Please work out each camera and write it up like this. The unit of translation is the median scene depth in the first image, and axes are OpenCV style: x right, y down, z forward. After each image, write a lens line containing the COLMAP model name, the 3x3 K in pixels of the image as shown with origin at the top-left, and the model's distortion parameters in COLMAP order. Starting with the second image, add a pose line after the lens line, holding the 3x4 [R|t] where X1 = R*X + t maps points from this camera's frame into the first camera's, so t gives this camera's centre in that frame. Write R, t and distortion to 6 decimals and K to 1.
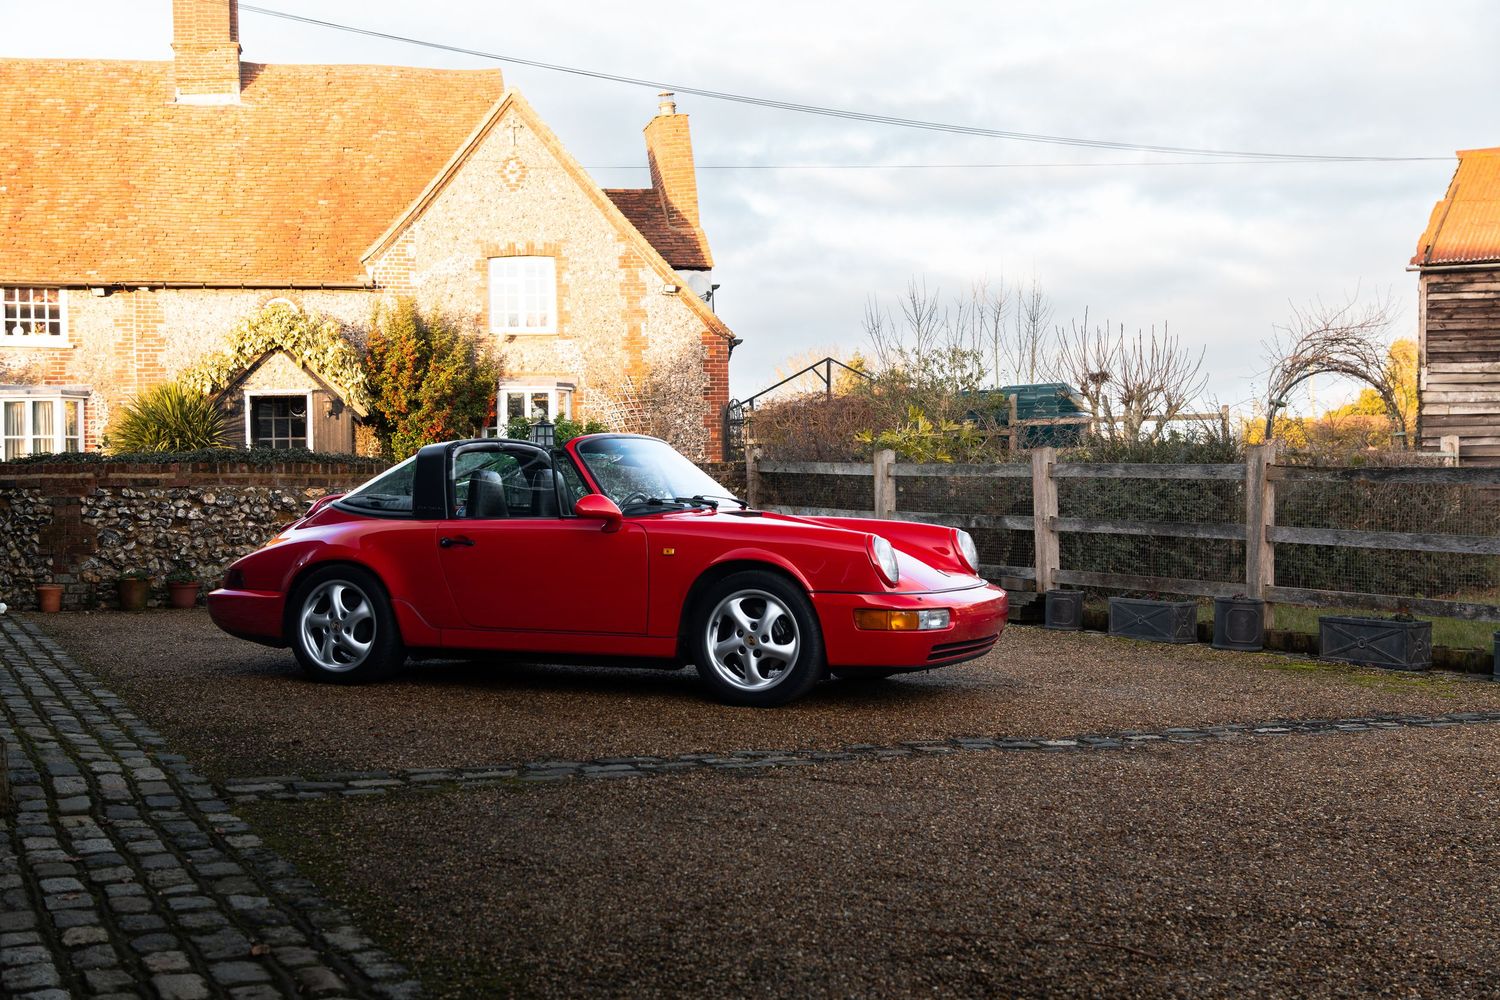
lens RADIAL K [[1880.1, 0, 753.1], [0, 1880.1, 495.4], [0, 0, 1]] dist [-0.012576, 0.078430]
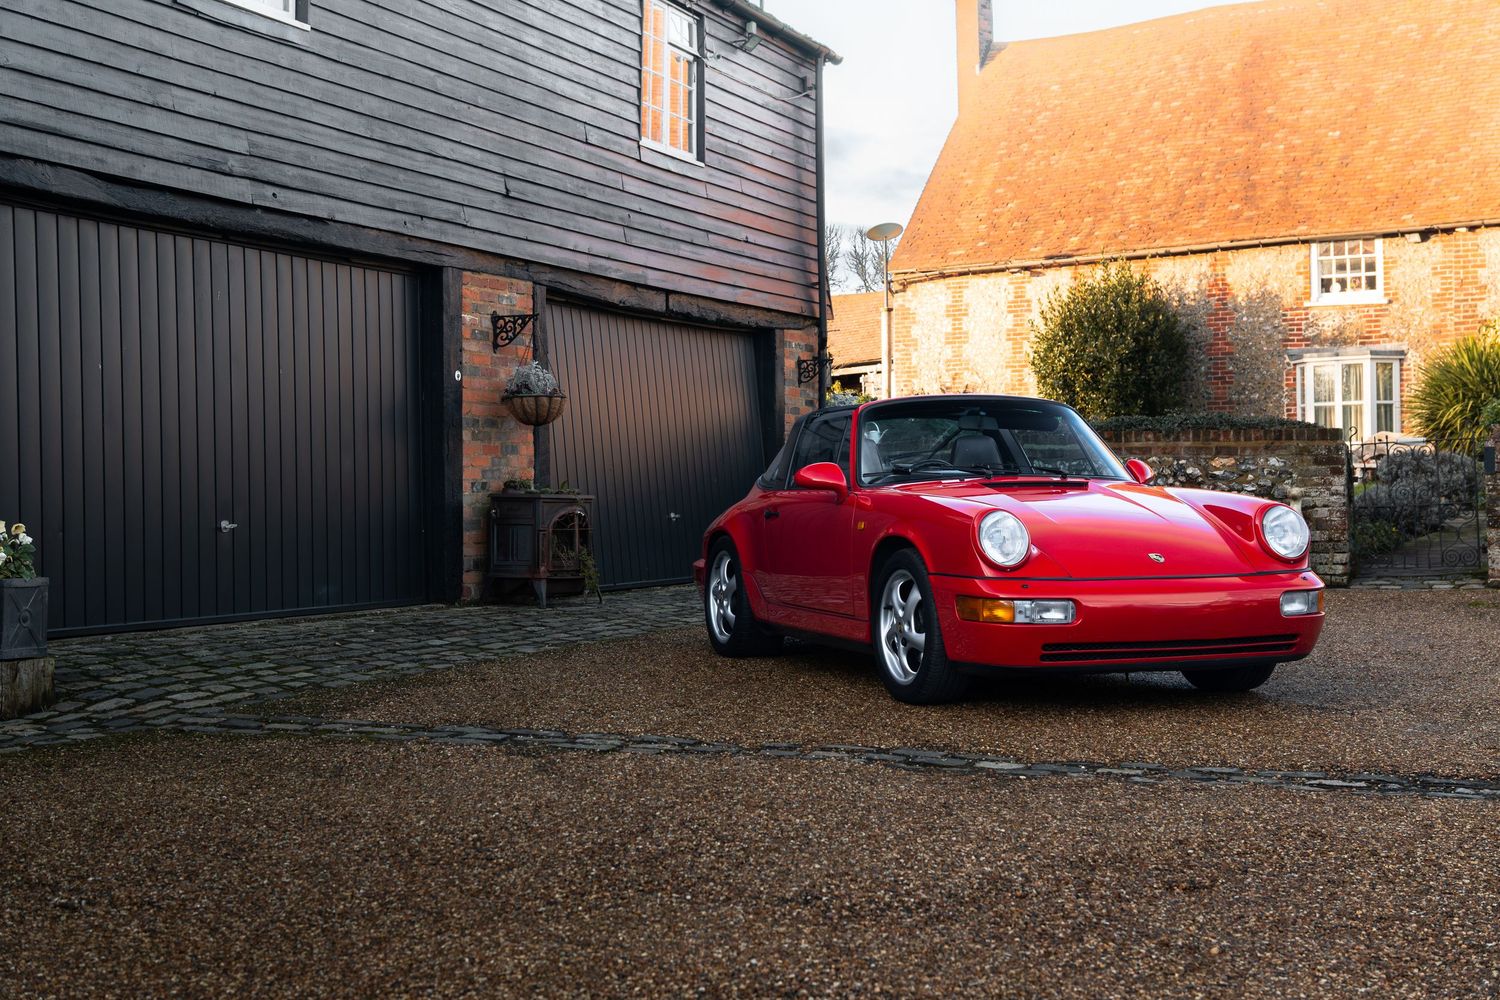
lens RADIAL K [[2166.8, 0, 750.0], [0, 2166.8, 500.0], [0, 0, 1]] dist [-0.002624, 0.098978]
pose [[0.674020, 0.005761, -0.738691, 0.205444], [0.005146, 0.999909, 0.012494, 0.001288], [0.738695, -0.012223, 0.673929, 0.077278]]
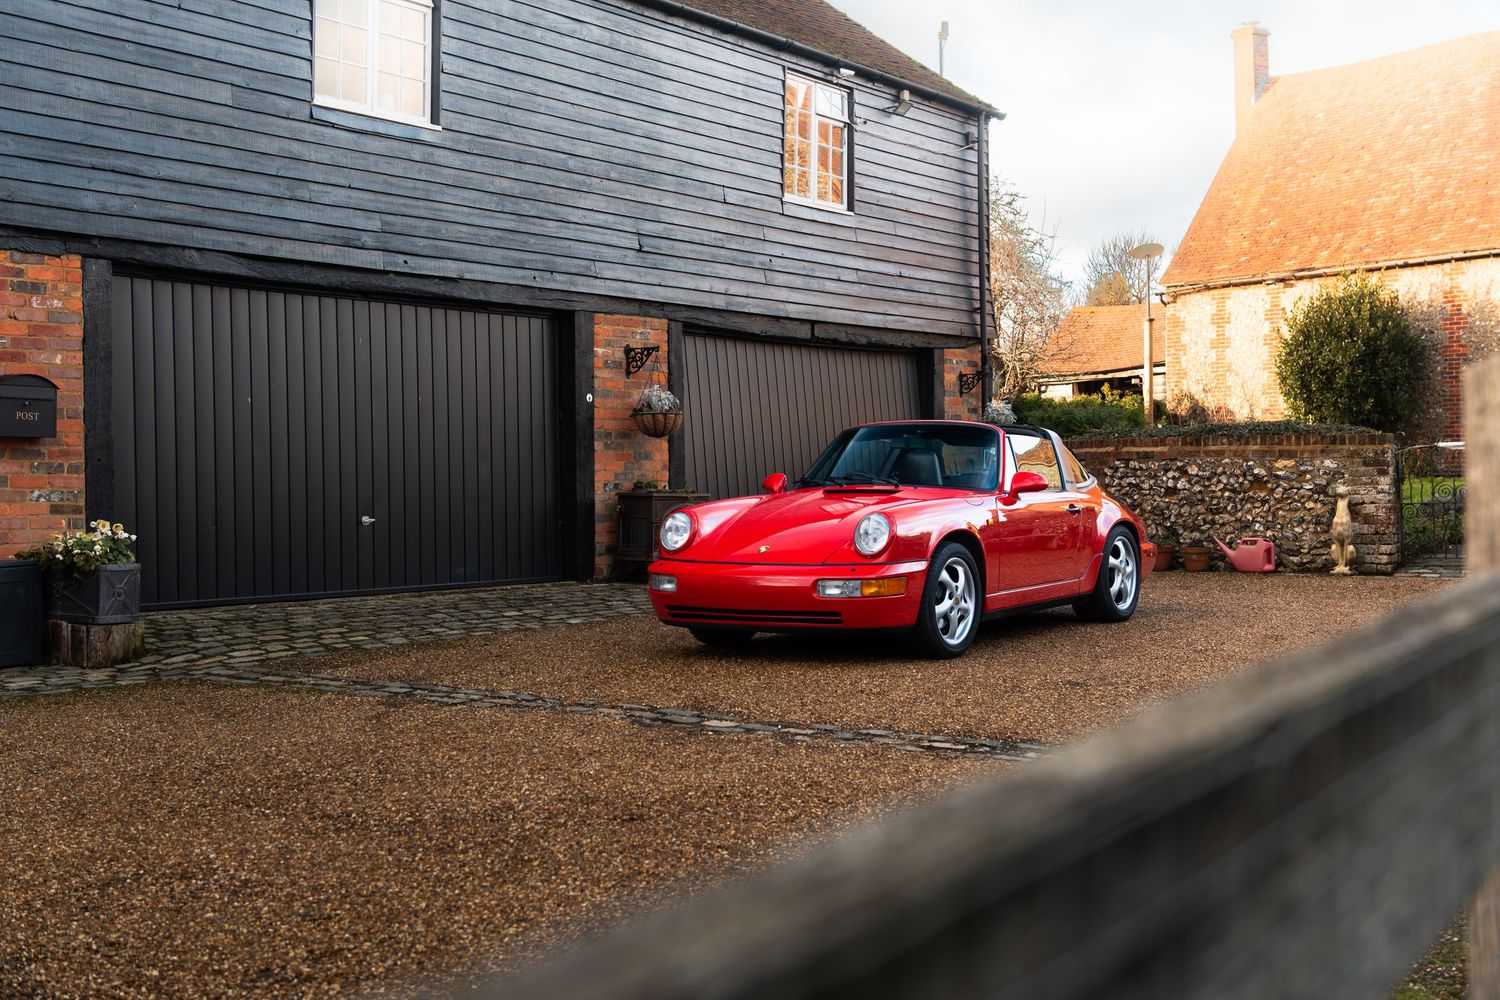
lens RADIAL K [[1899.4, 0, 750.0], [0, 1899.4, 500.0], [0, 0, 1]] dist [-0.003184, 0.055253]
pose [[0.492813, 0.016311, -0.869982, 0.283578], [0.006669, 0.999724, 0.022521, -0.003855], [0.870109, -0.016901, 0.492569, 0.132757]]
